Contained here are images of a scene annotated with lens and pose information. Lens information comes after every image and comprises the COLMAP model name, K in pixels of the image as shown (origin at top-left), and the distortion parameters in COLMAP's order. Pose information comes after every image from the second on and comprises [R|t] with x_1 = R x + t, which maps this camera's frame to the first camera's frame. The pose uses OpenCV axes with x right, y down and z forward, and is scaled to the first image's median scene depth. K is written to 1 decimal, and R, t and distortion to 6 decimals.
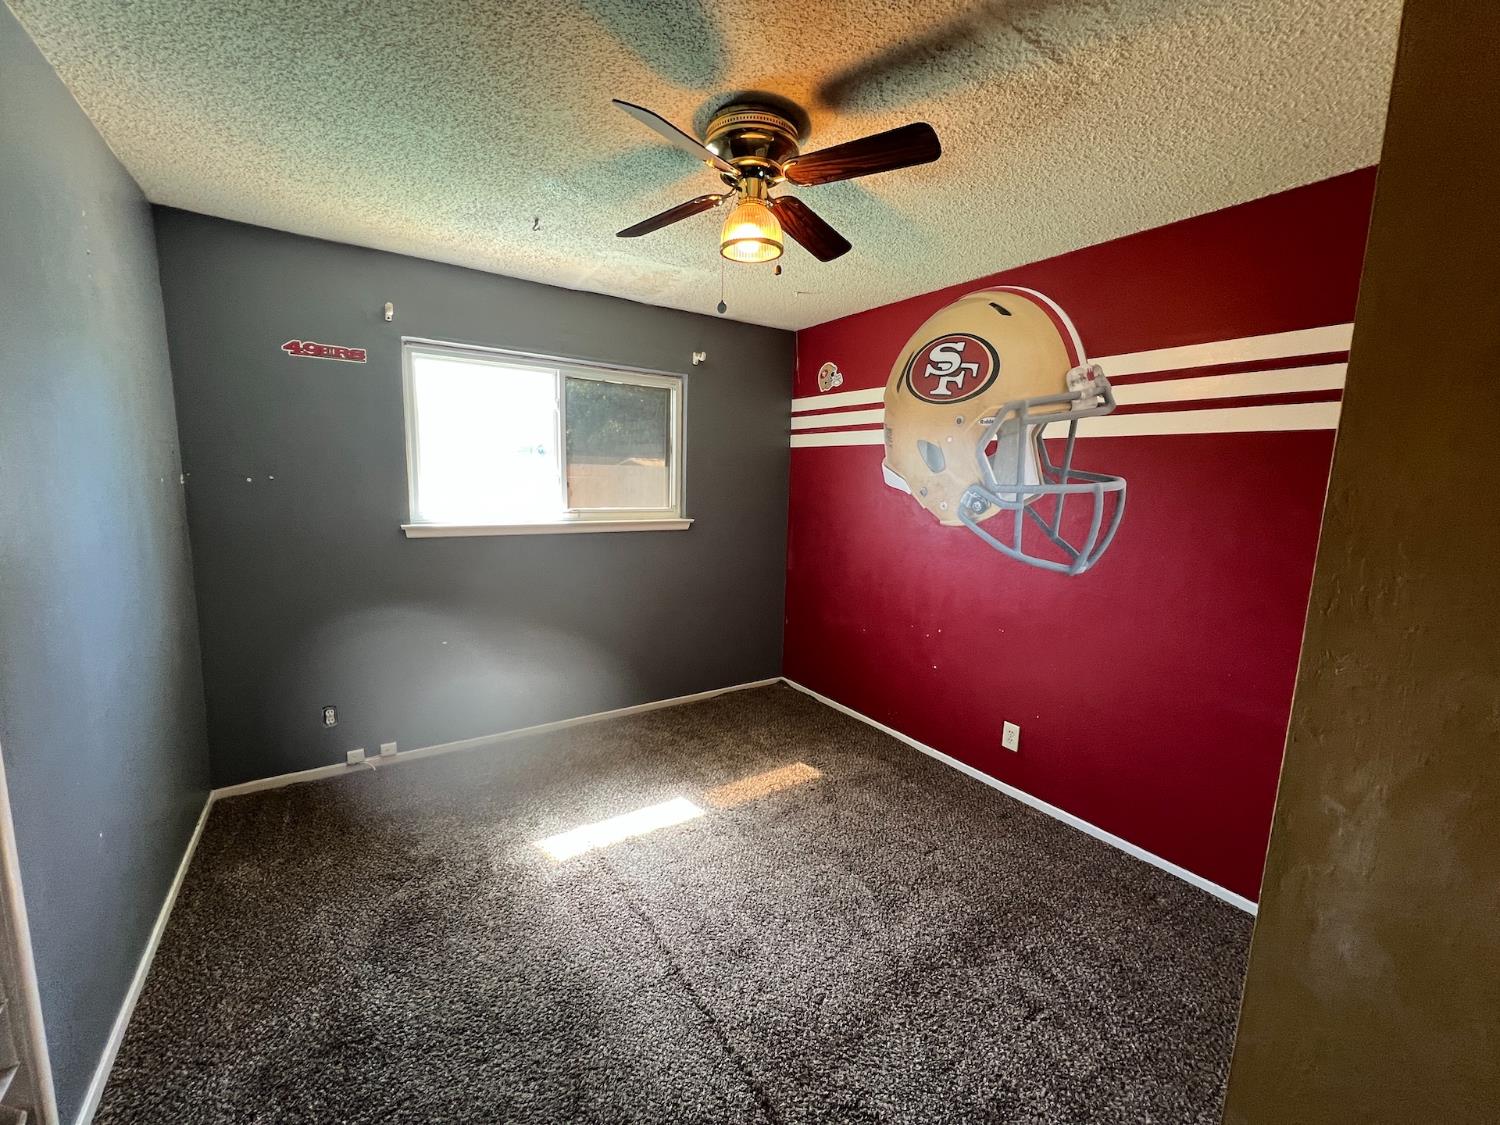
lens RADIAL K [[600.4, 0, 747.4], [0, 600.4, 559.8], [0, 0, 1]] dist [0.001729, 0.000174]
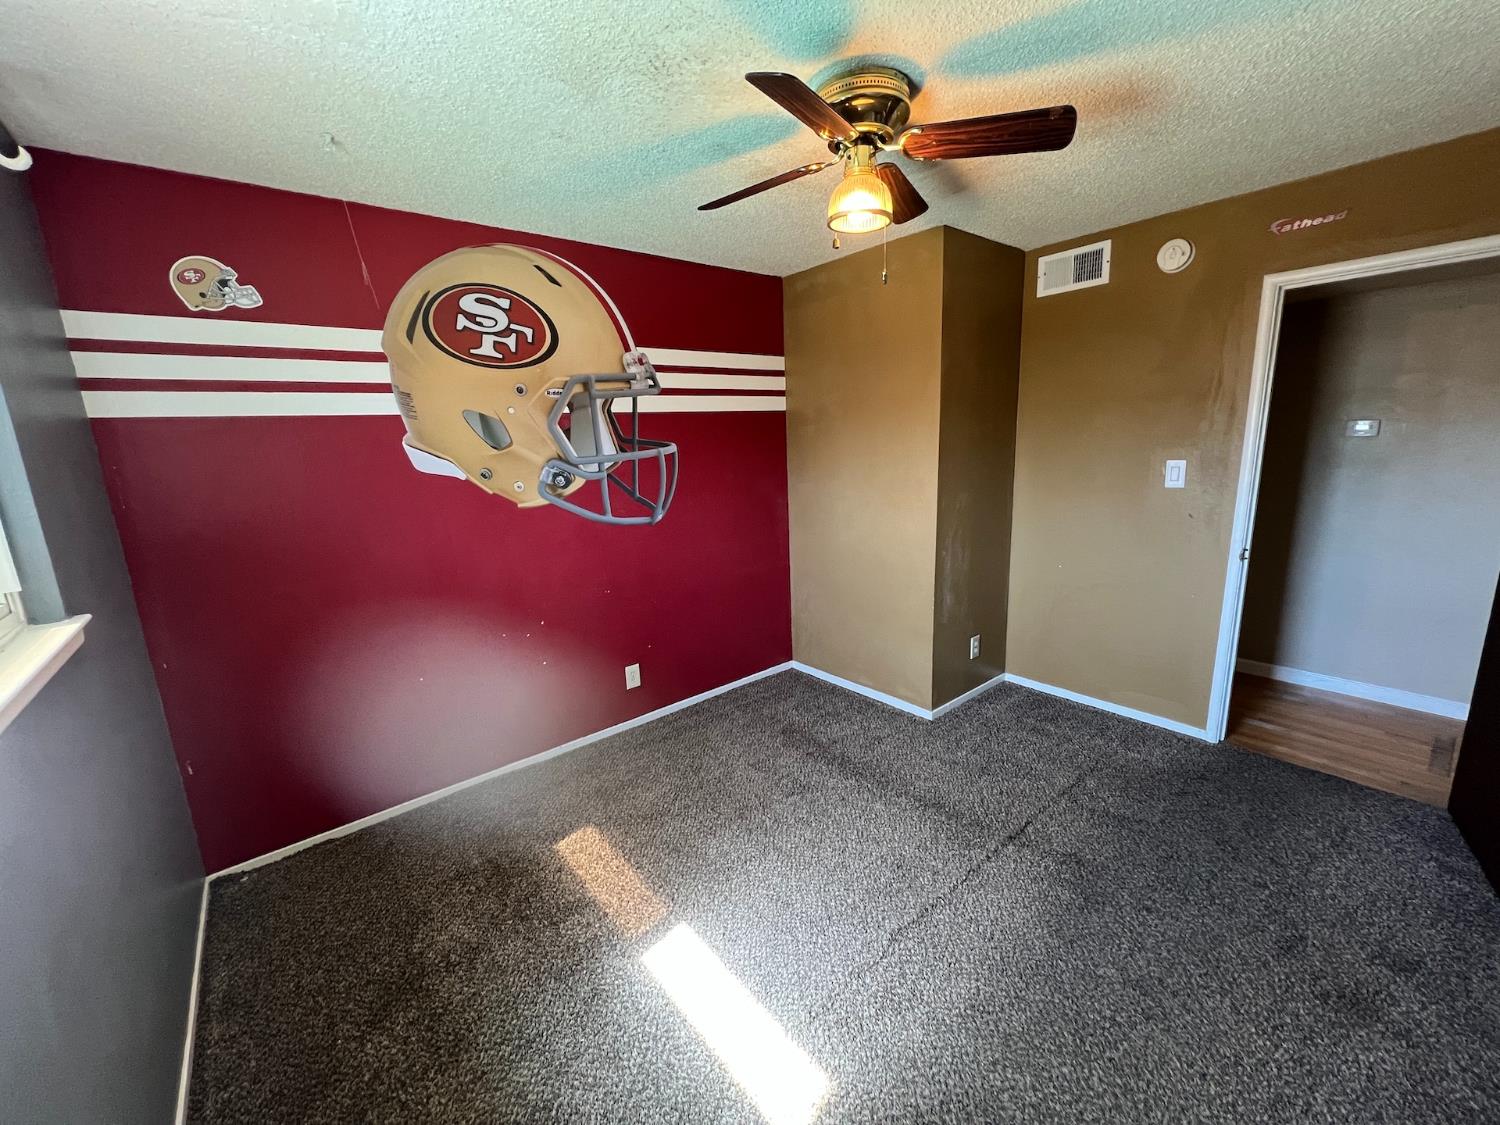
lens RADIAL K [[600.4, 0, 747.4], [0, 600.4, 559.8], [0, 0, 1]] dist [0.001729, 0.000174]
pose [[-0.099134, -0.226443, 0.968966, -0.654985], [0.179722, 0.953674, 0.241257, -0.157231], [-0.978709, 0.198062, -0.053845, 0.831208]]
